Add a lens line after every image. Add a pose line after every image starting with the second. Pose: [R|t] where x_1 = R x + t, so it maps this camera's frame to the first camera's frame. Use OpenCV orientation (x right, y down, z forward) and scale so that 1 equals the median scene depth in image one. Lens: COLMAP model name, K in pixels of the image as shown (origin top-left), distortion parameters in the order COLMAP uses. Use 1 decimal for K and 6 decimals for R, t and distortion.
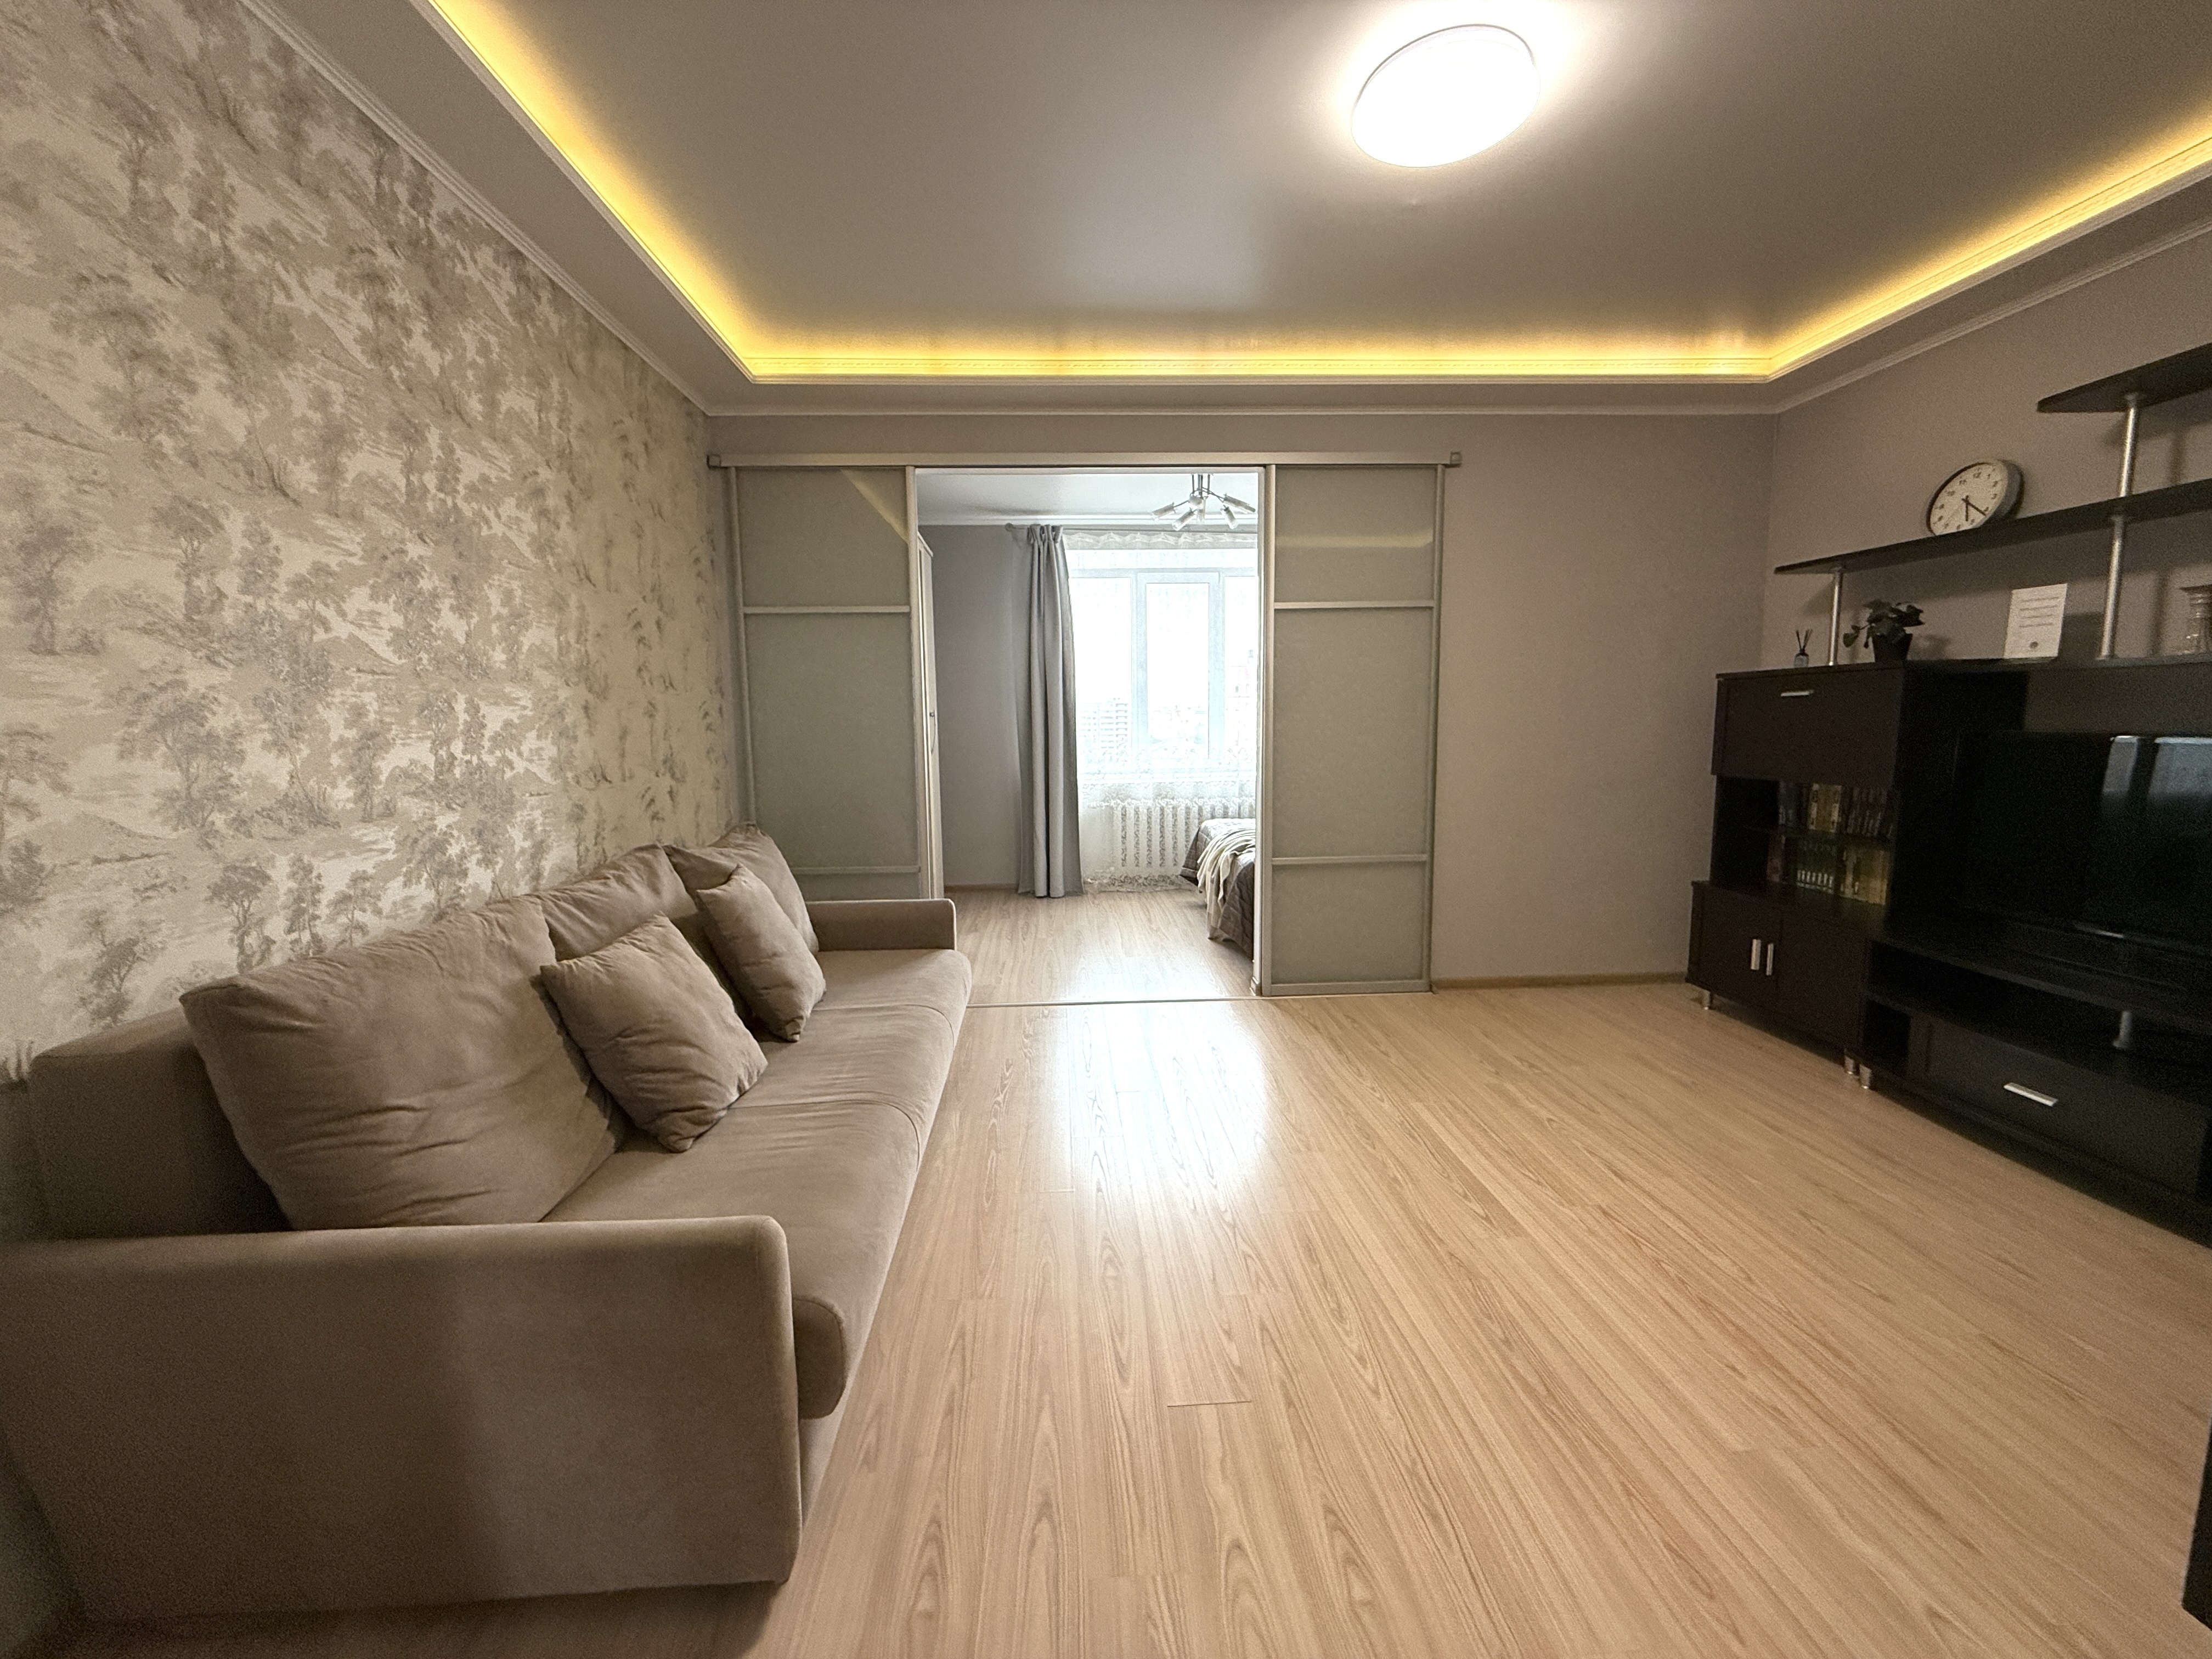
lens RADIAL K [[882.4, 0, 1103.6], [0, 882.4, 829.8], [0, 0, 1]] dist [0.002034, -0.000496]
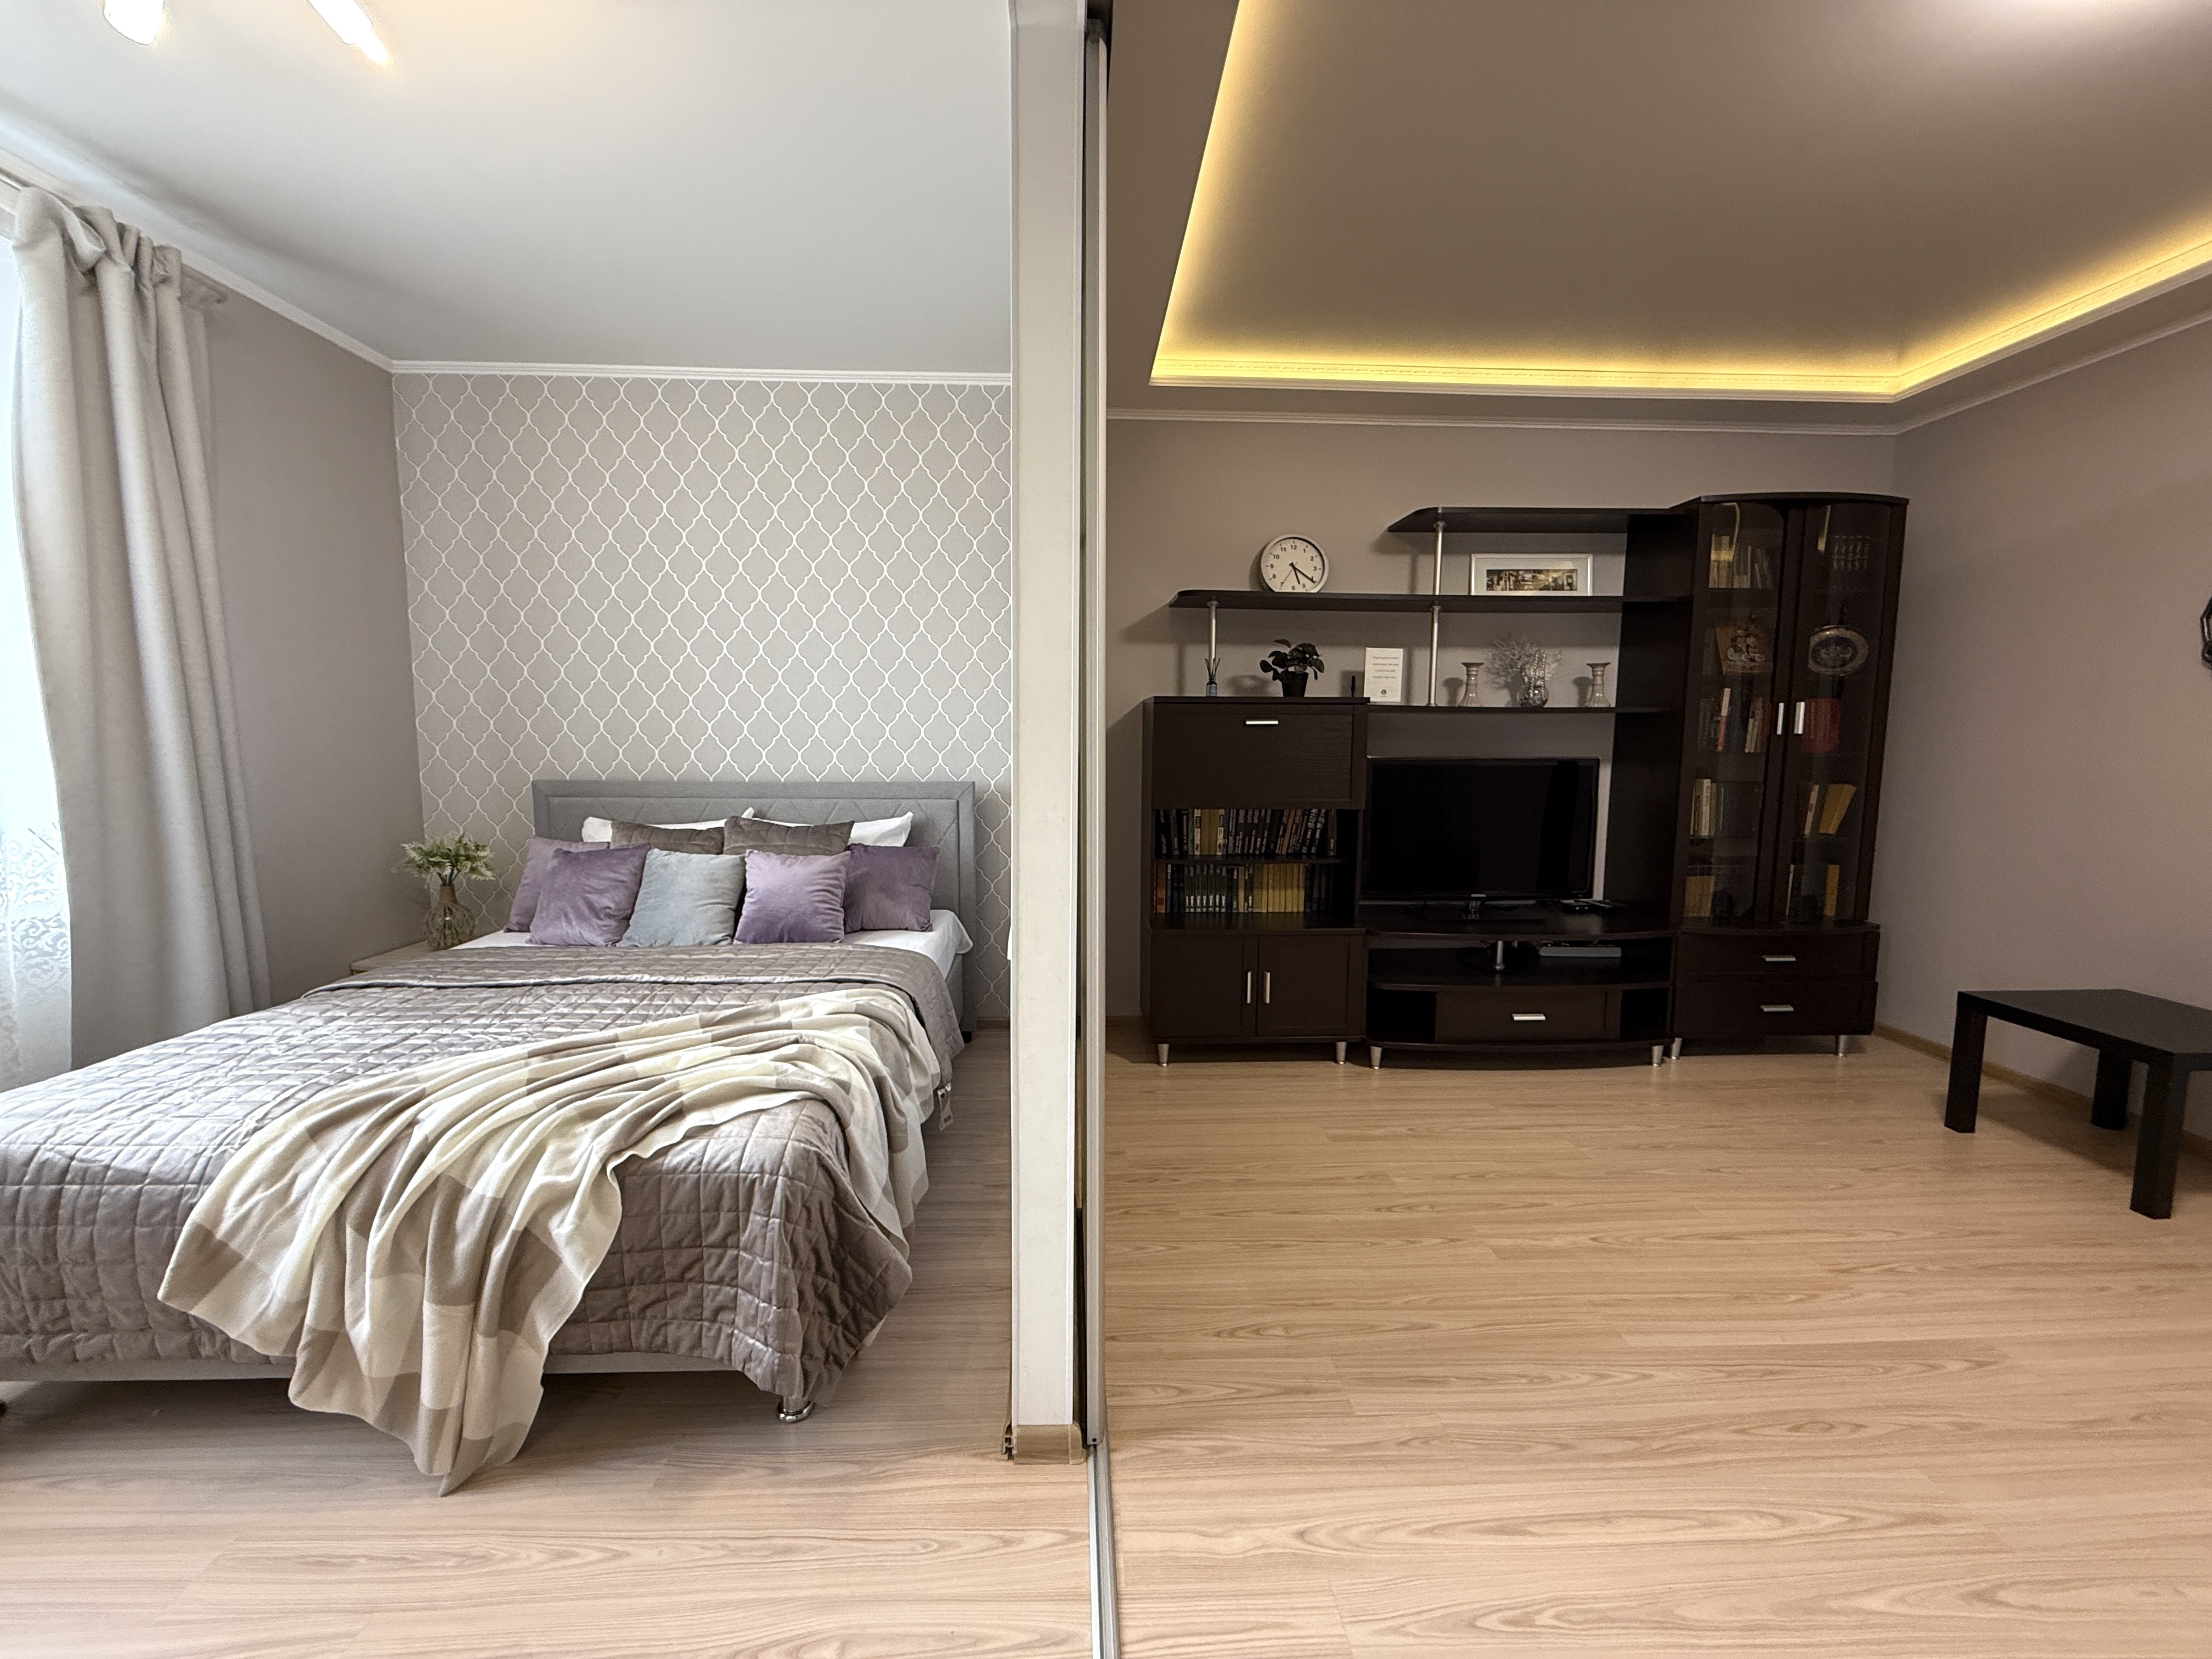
lens RADIAL K [[882.4, 0, 1101.3], [0, 882.4, 827.9], [0, 0, 1]] dist [0.002034, -0.000496]
pose [[0.010969, -0.095044, 0.995413, -0.339337], [0.120600, 0.988332, 0.093038, -0.221497], [-0.992641, 0.119026, 0.022303, 1.716746]]
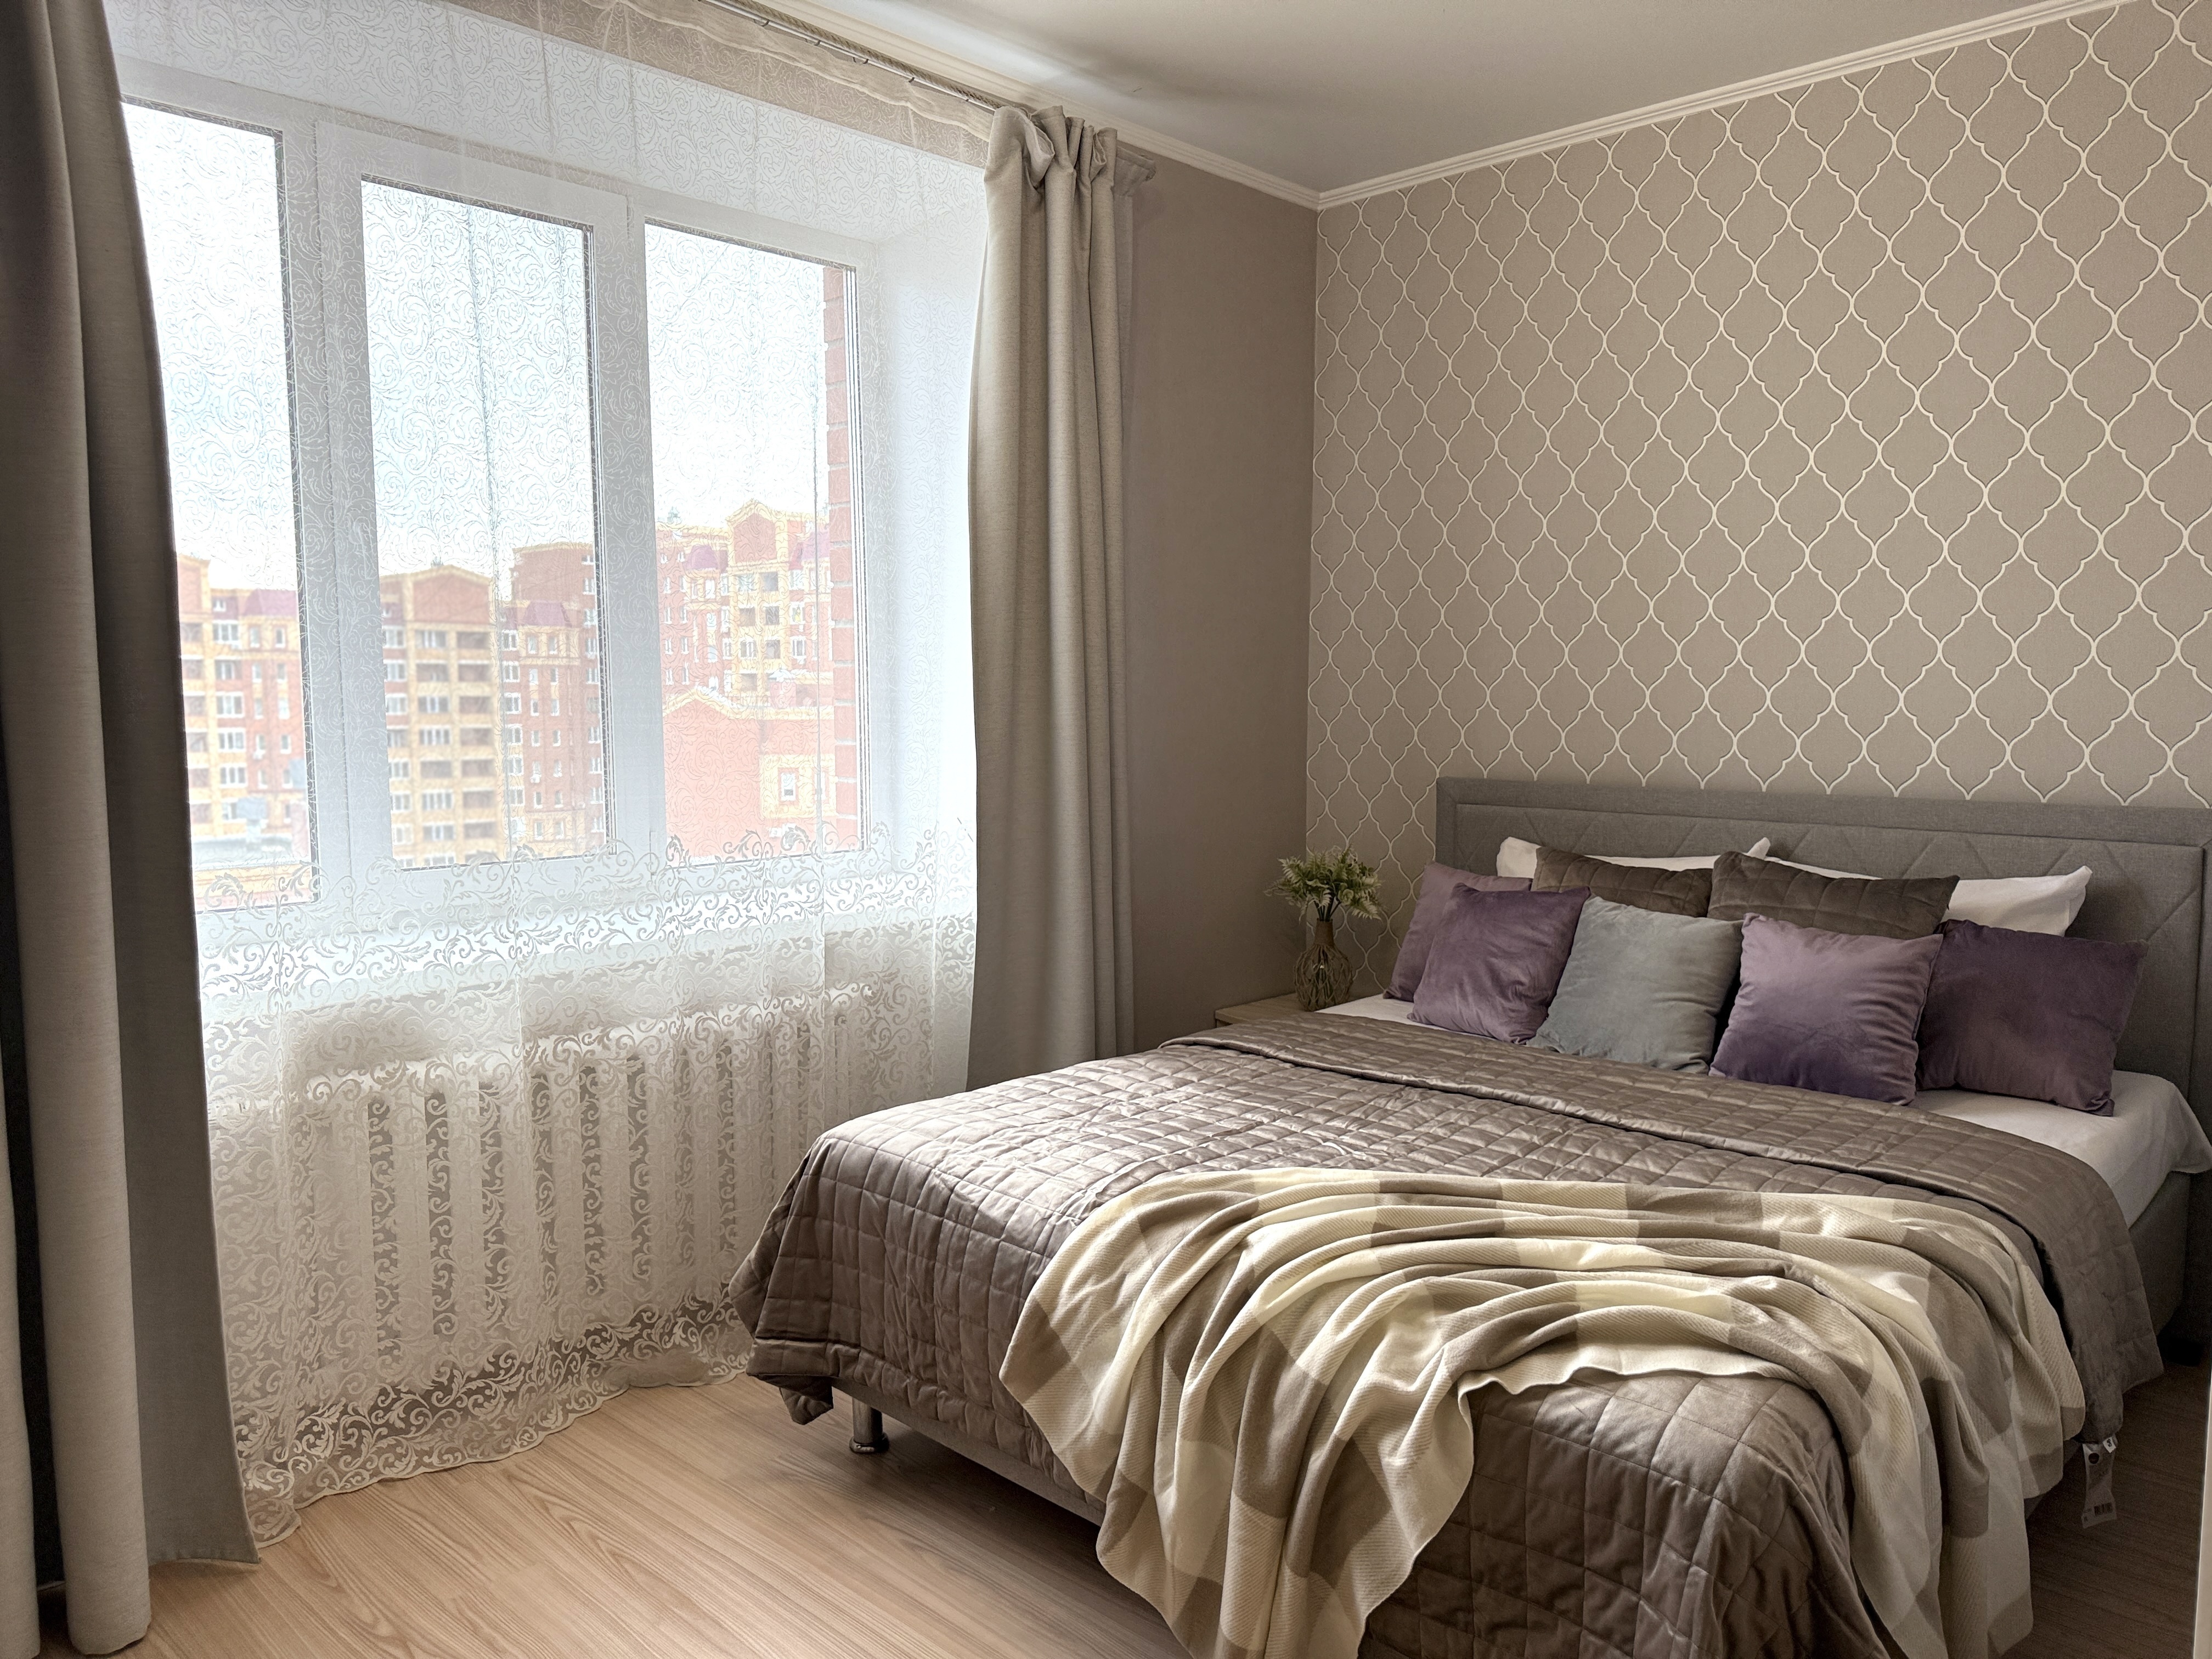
lens RADIAL K [[1559.0, 0, 1112.6], [0, 1559.0, 832.5], [0, 0, 1]] dist [0.073345, -0.097300]
pose [[0.721411, -0.054626, 0.690349, -0.362233], [0.081347, 0.996667, -0.006144, -0.247469], [-0.687713, 0.060590, 0.723450, 1.624478]]
